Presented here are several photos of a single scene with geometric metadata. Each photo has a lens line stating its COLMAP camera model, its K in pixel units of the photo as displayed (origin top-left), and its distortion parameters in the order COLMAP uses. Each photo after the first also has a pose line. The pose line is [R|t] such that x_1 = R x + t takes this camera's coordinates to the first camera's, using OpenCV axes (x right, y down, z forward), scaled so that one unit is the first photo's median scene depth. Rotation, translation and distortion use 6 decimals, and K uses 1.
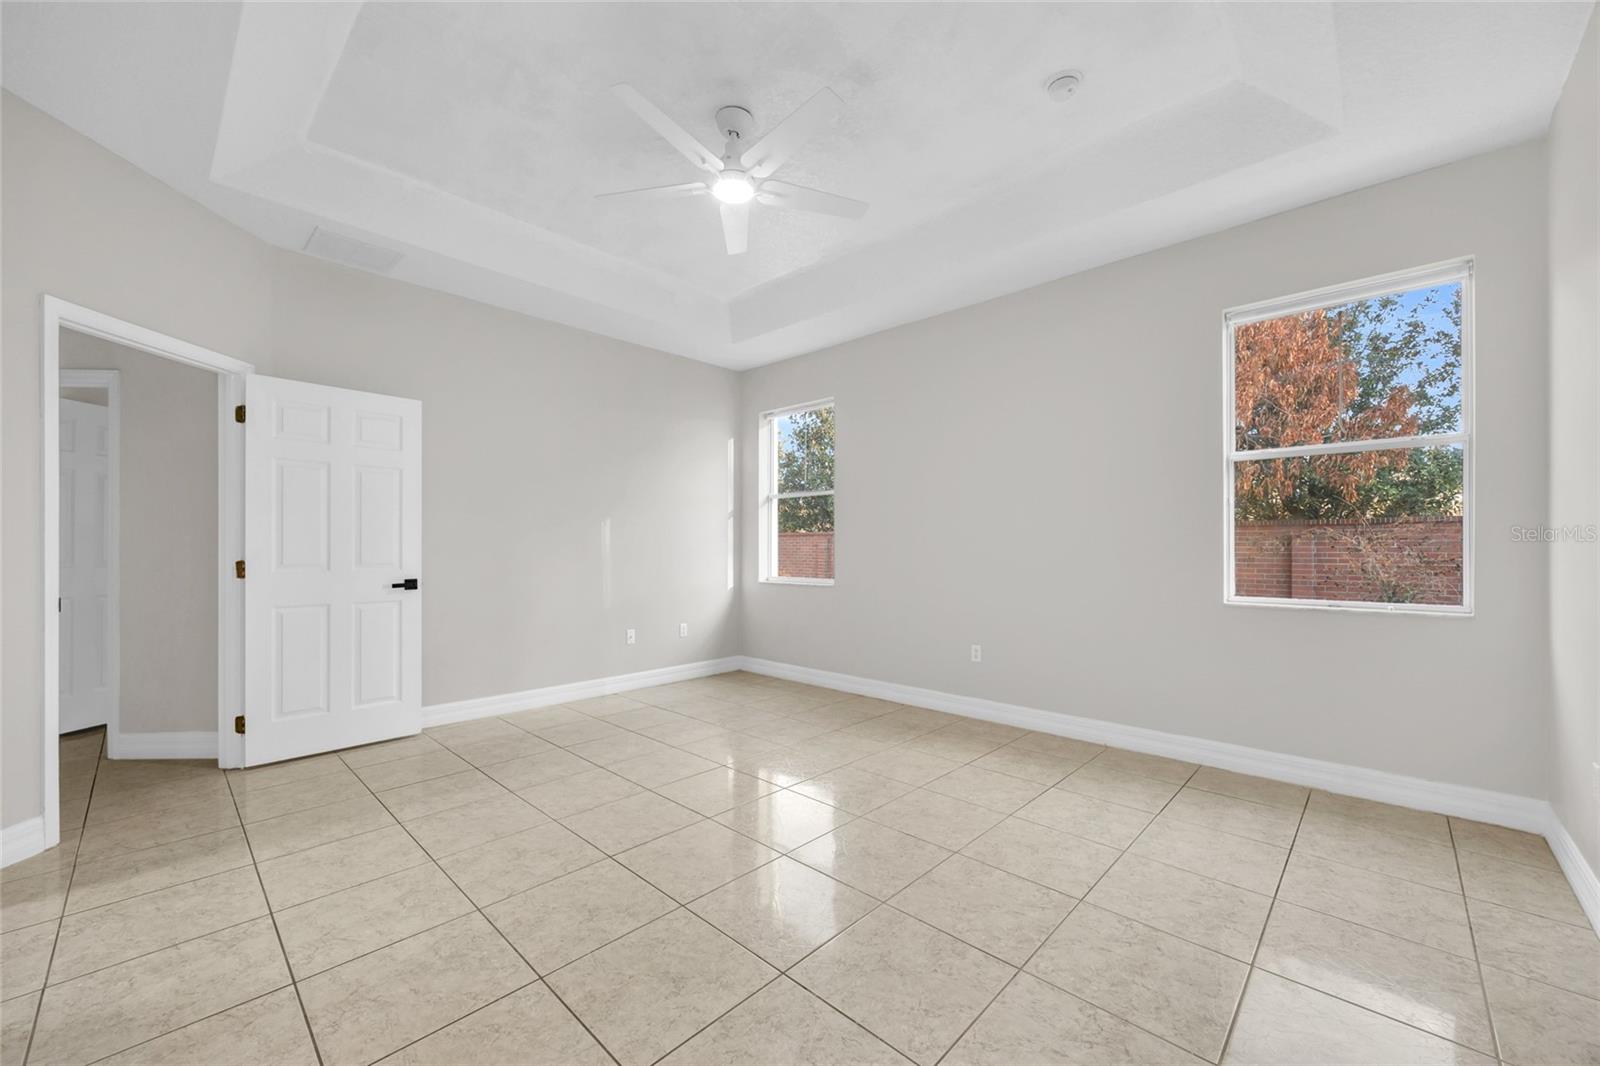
lens RADIAL K [[617.0, 0, 808.8], [0, 617.0, 541.9], [0, 0, 1]] dist [-0.002510, 0.000058]
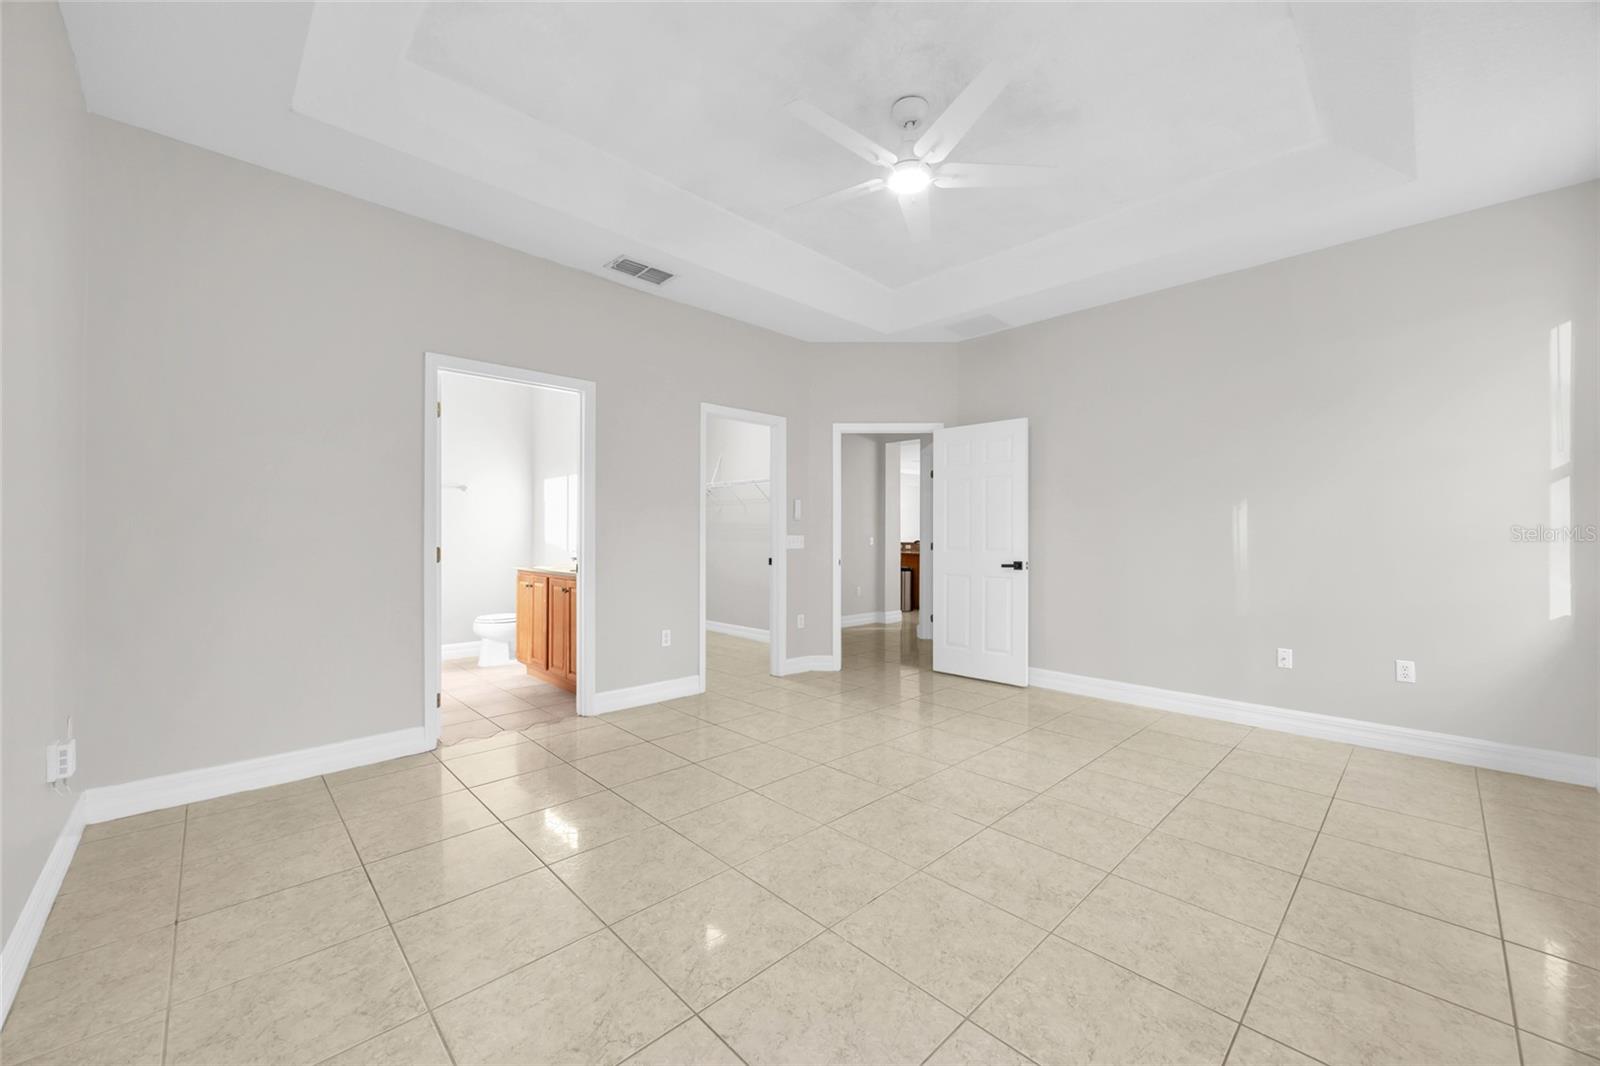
lens RADIAL K [[617.0, 0, 809.4], [0, 617.0, 535.2], [0, 0, 1]] dist [-0.002510, 0.000058]
pose [[-0.040172, -0.001213, -0.999192, 0.663080], [0.006067, 0.999981, -0.001458, 0.006108], [0.999174, -0.006121, -0.040164, 0.659865]]
